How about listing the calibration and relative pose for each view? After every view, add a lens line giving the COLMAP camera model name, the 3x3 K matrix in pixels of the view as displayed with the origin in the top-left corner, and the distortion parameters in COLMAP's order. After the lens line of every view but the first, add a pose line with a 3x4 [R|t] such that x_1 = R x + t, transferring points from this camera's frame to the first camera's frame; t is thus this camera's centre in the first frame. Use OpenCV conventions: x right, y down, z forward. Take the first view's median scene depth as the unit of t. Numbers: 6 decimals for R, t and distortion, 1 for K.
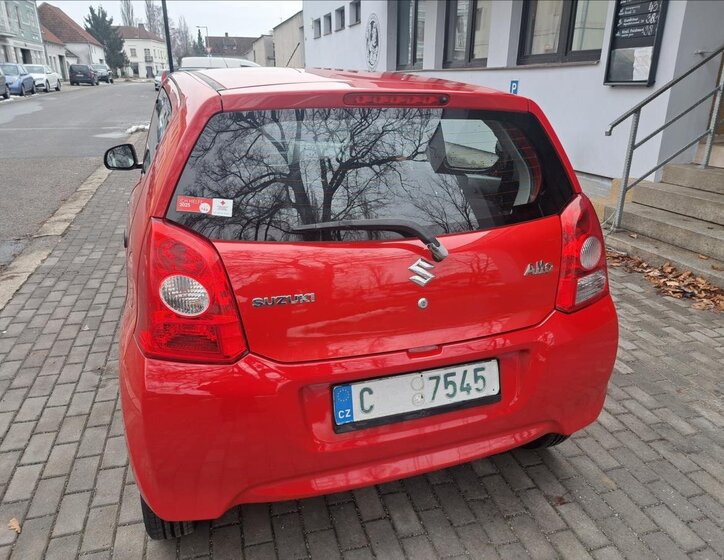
lens RADIAL K [[534.2, 0, 364.8], [0, 534.2, 274.2], [0, 0, 1]] dist [0.064885, -0.052063]
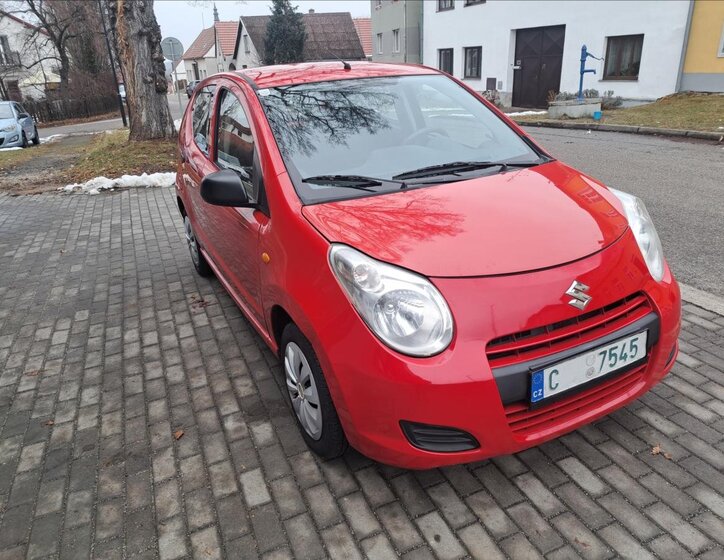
lens RADIAL K [[530.7, 0, 366.0], [0, 530.7, 277.0], [0, 0, 1]] dist [0.059539, -0.056080]
pose [[-0.991711, 0.082238, -0.098728, -0.087018], [-0.004120, 0.747607, 0.664128, -1.104285], [0.128426, 0.659030, -0.741071, 3.013038]]
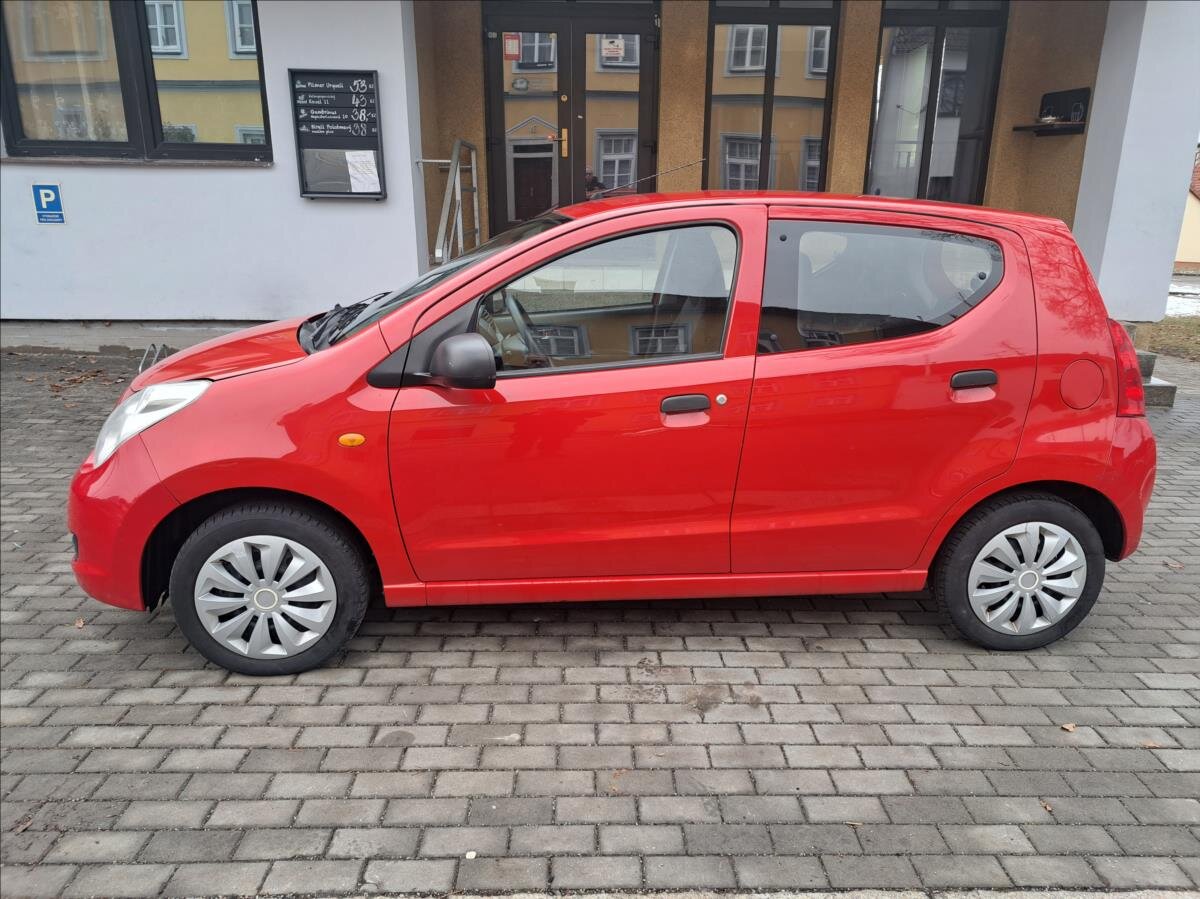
lens RADIAL K [[853.5, 0, 609.8], [0, 853.5, 447.6], [0, 0, 1]] dist [0.063521, -0.050702]
pose [[0.249146, -0.277014, 0.928003, -1.870697], [0.314976, 0.929303, 0.192838, -0.412982], [-0.915815, 0.244253, 0.318785, 1.069934]]
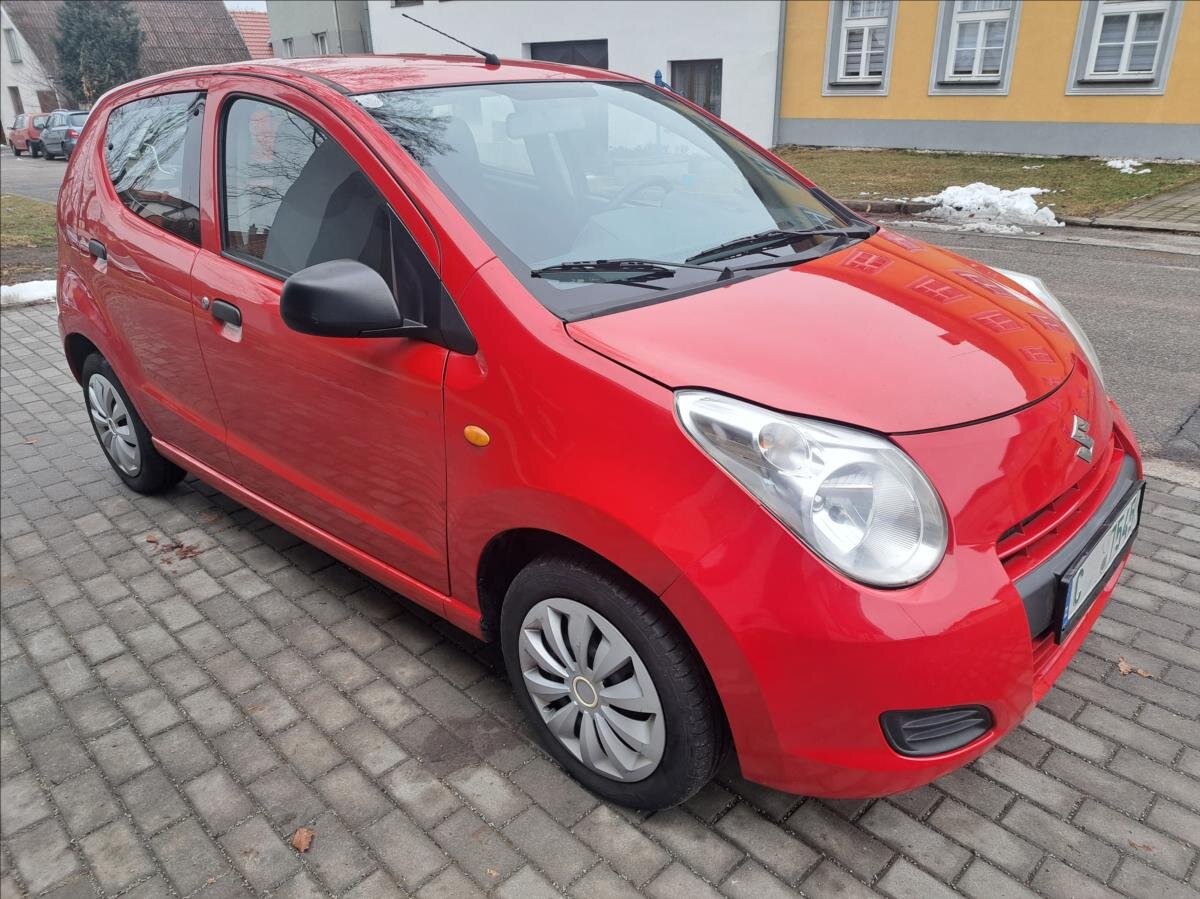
lens RADIAL K [[861.2, 0, 612.5], [0, 861.2, 449.5], [0, 0, 1]] dist [0.048829, -0.041771]
pose [[-0.881494, 0.191315, -0.431703, 0.275363], [-0.149791, 0.753732, 0.639884, -0.961943], [0.447808, 0.628719, -0.635752, 2.756772]]
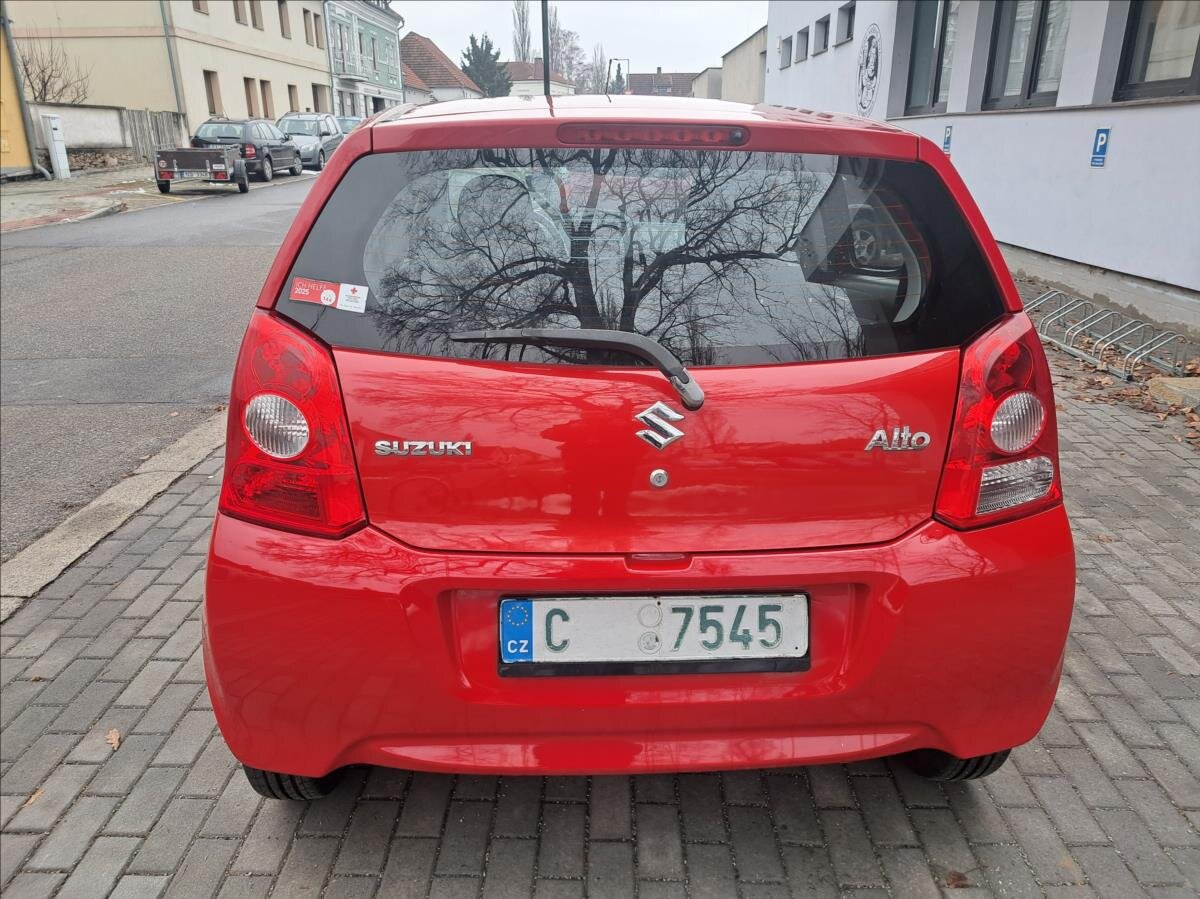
lens RADIAL K [[862.1, 0, 613.9], [0, 862.1, 426.6], [0, 0, 1]] dist [0.051955, -0.035715]
pose [[0.960443, 0.084428, -0.265371, 0.238903], [-0.091087, 0.995760, -0.012864, 0.011285], [0.263159, 0.036527, 0.964061, 0.056755]]
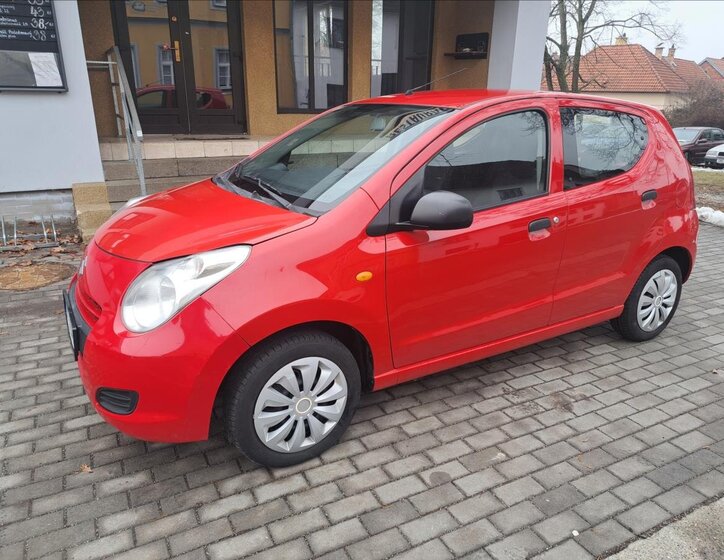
lens RADIAL K [[534.2, 0, 364.8], [0, 534.2, 274.2], [0, 0, 1]] dist [0.064885, -0.052063]
pose [[-0.201702, -0.320404, 0.925558, -1.776402], [0.311723, 0.874843, 0.370780, -0.706605], [-0.928518, 0.363305, -0.076580, 1.917132]]
